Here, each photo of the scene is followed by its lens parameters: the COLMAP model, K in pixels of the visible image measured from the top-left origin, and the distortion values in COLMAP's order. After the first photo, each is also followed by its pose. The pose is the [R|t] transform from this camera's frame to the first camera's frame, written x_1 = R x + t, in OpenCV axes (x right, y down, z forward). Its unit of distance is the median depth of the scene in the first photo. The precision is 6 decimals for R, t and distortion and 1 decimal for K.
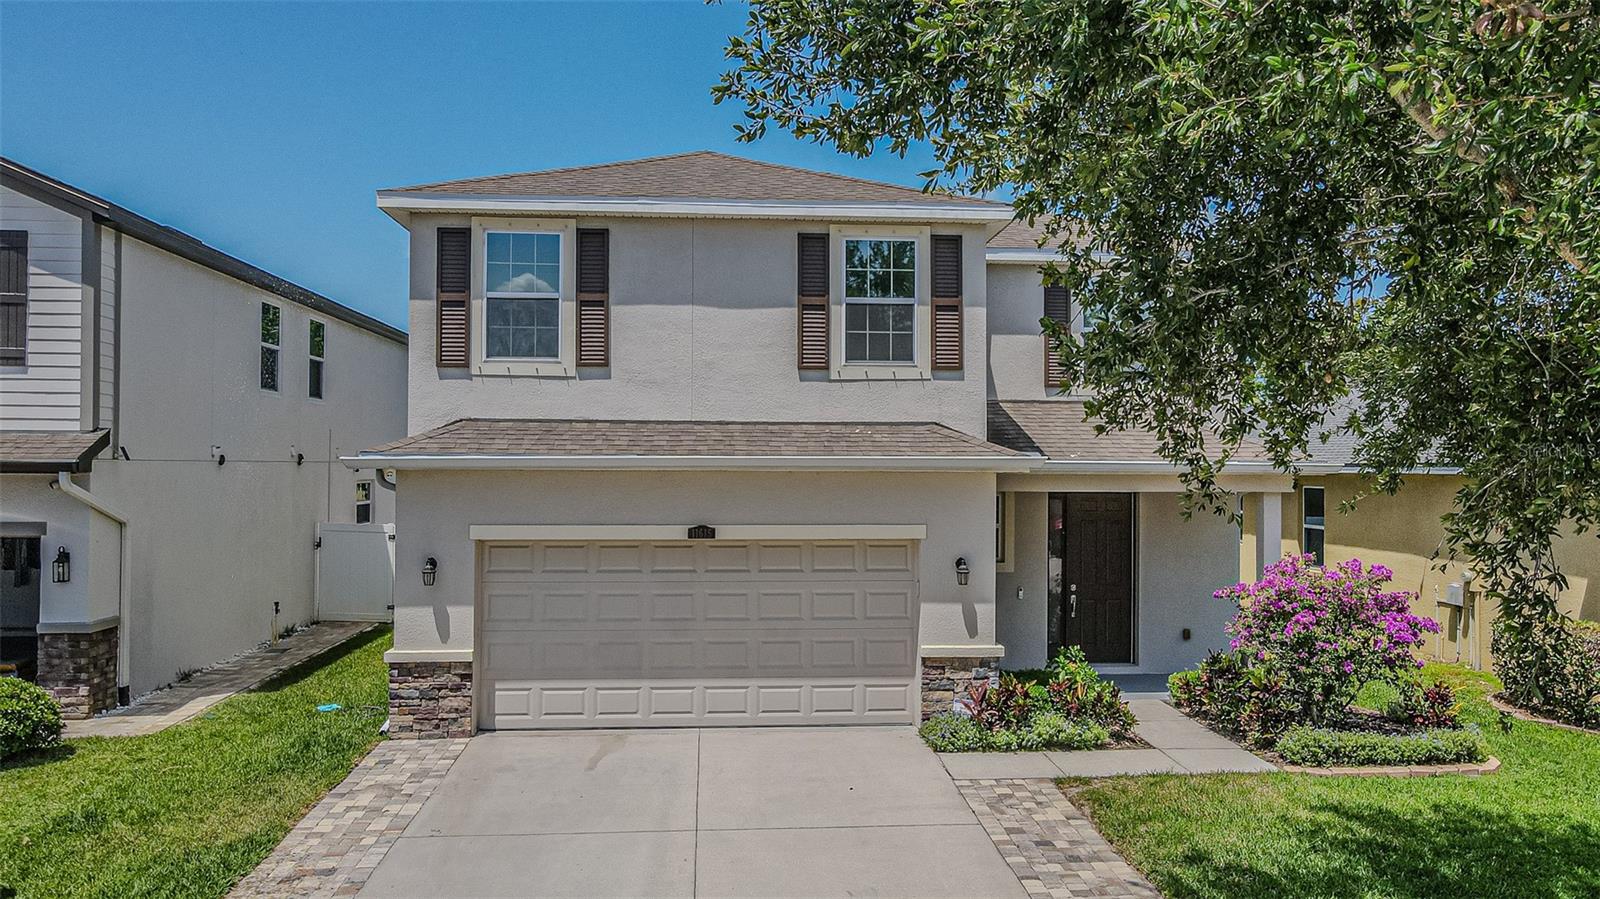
lens RADIAL K [[1183.0, 0, 800.0], [0, 1183.0, 449.5], [0, 0, 1]] dist [0.000546, 0.026327]
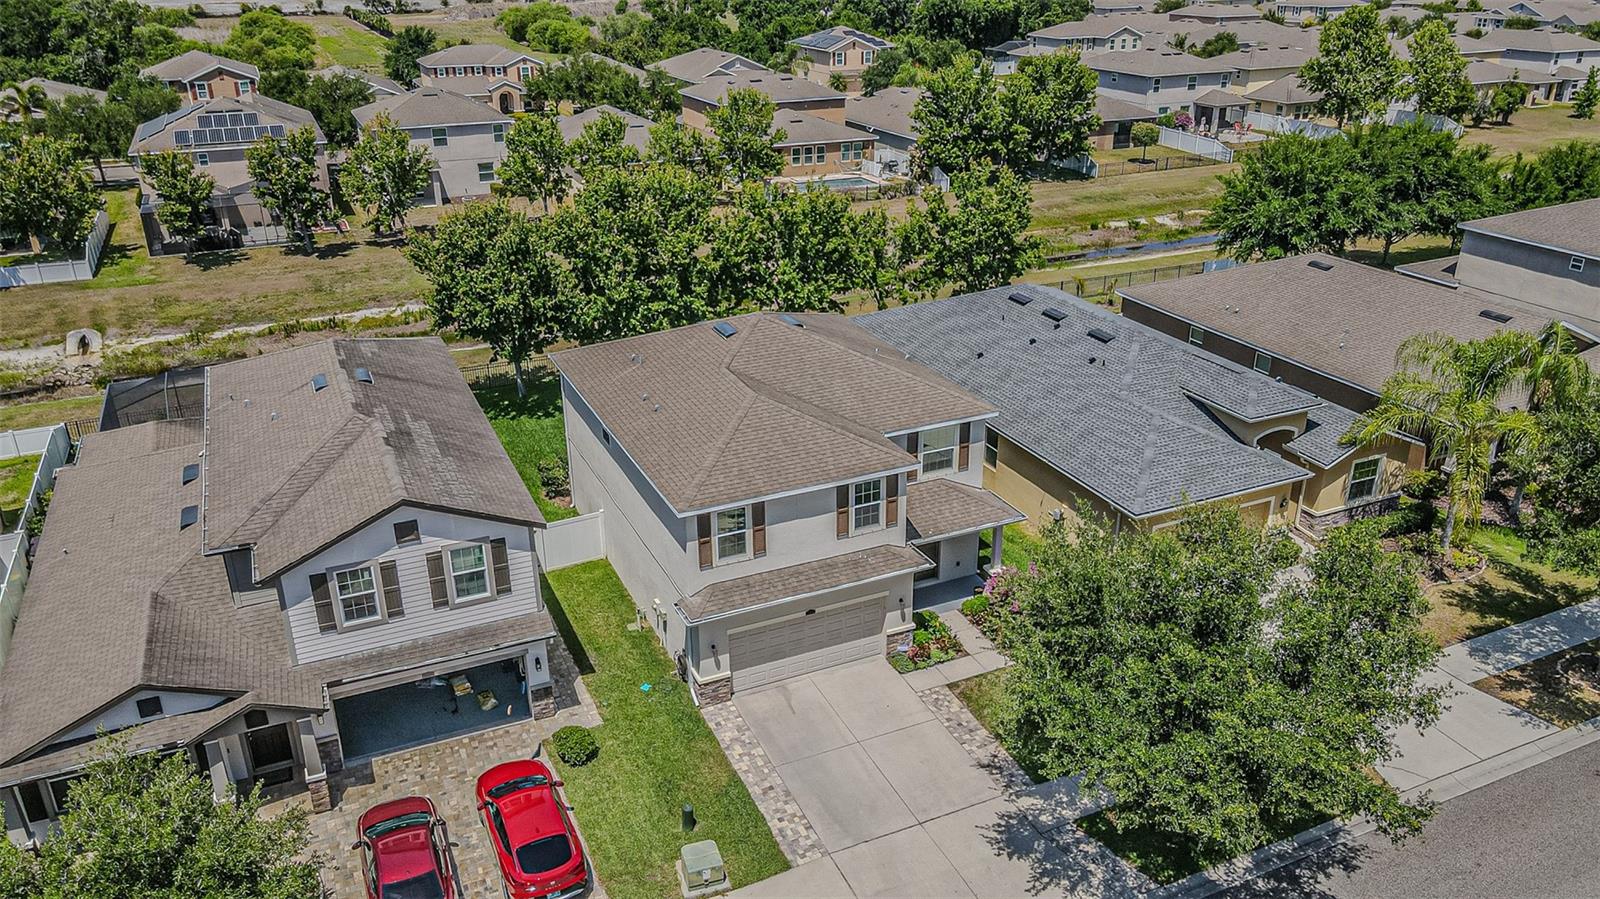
lens RADIAL K [[1183.0, 0, 800.0], [0, 1183.0, 449.5], [0, 0, 1]] dist [0.000546, 0.026327]
pose [[0.940677, -0.146651, 0.305975, -0.818993], [0.010240, 0.913631, 0.406415, -1.264683], [-0.339149, -0.379172, 0.860933, -1.034125]]
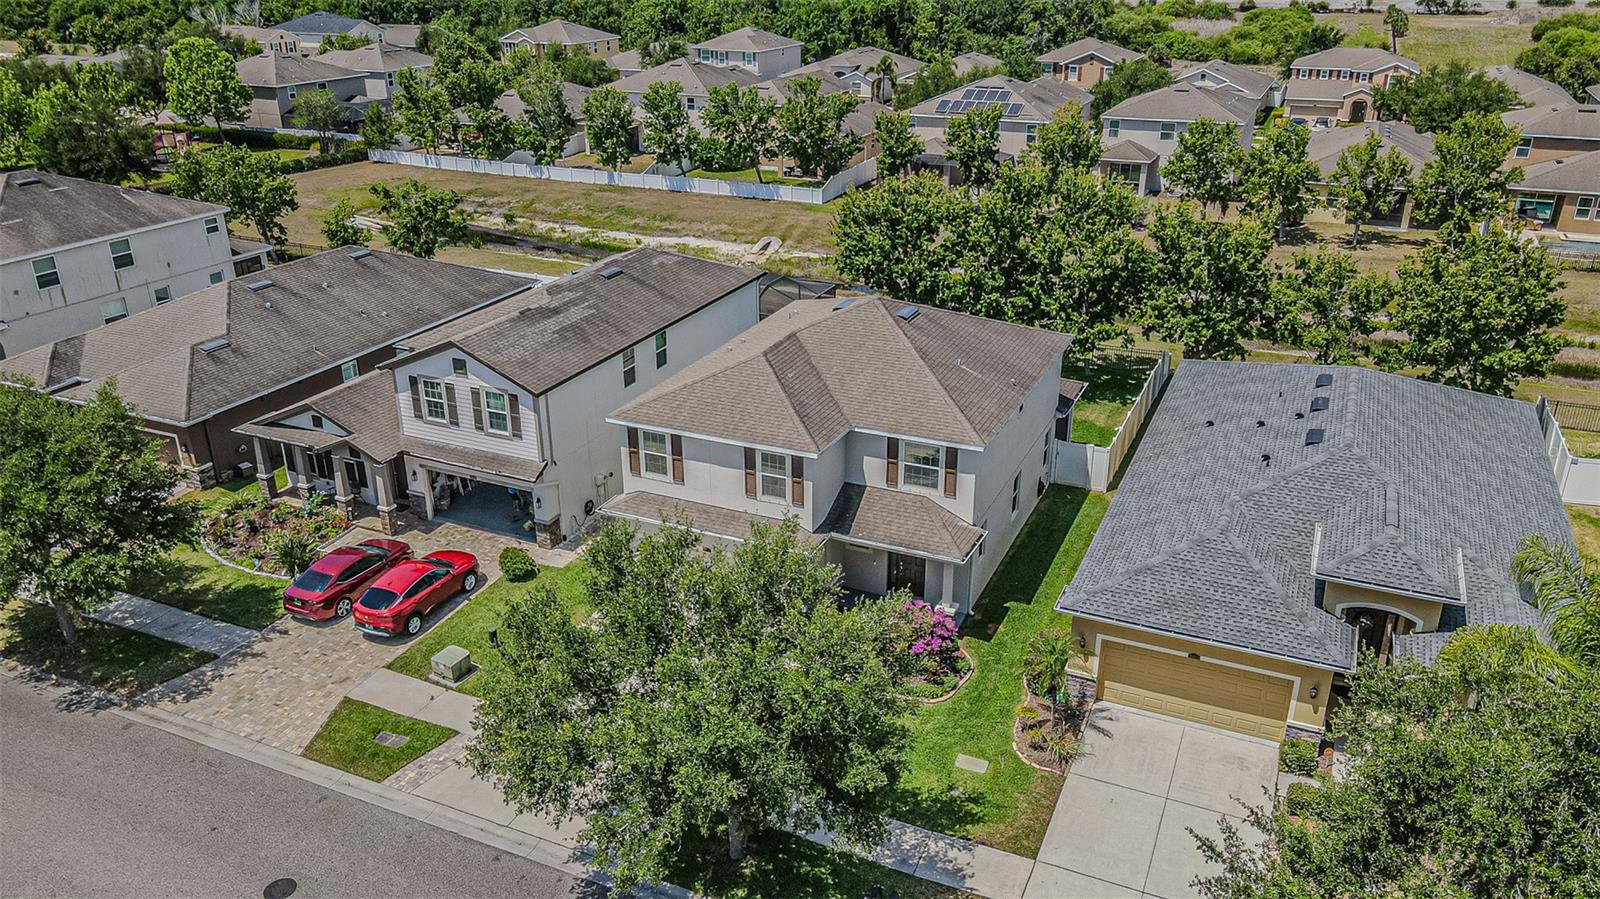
lens RADIAL K [[1174.7, 0, 800.0], [0, 1174.7, 449.5], [0, 0, 1]] dist [0.005681, 0.011885]
pose [[0.873119, 0.184394, -0.451289, 1.308236], [0.013818, 0.915976, 0.400996, -1.248035], [0.487311, -0.356353, 0.797208, -1.020430]]
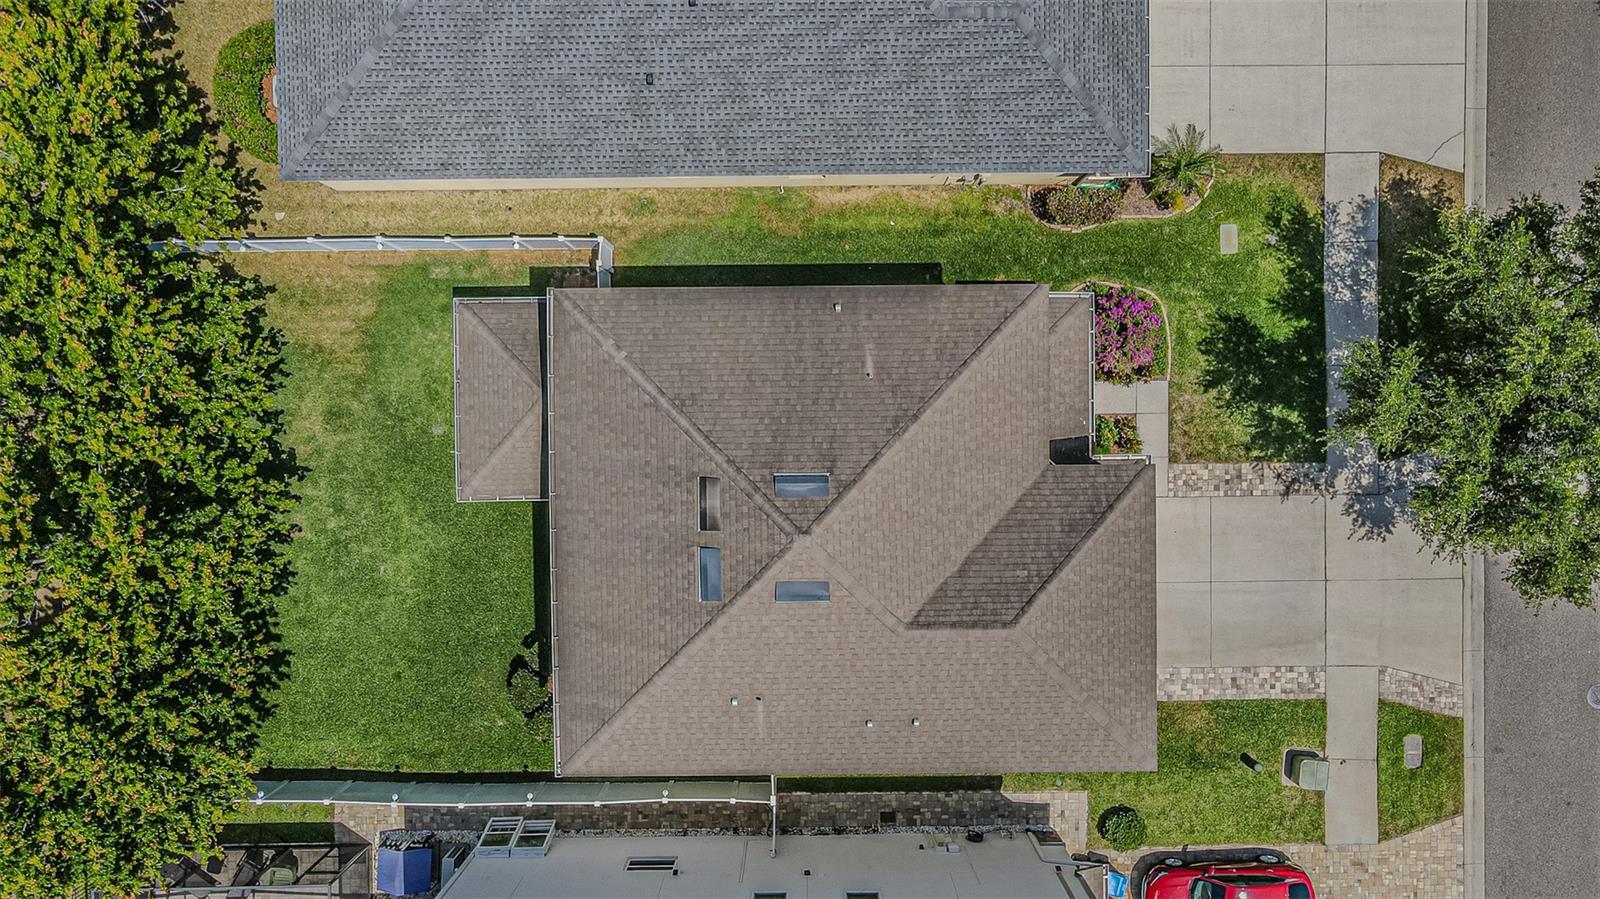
lens RADIAL K [[1183.0, 0, 800.0], [0, 1183.0, 449.5], [0, 0, 1]] dist [0.000546, 0.026327]
pose [[0.070060, -0.997160, -0.027618, 0.226957], [-0.005085, -0.028043, 0.999594, -2.293406], [-0.997530, -0.069891, -0.007035, 1.674354]]
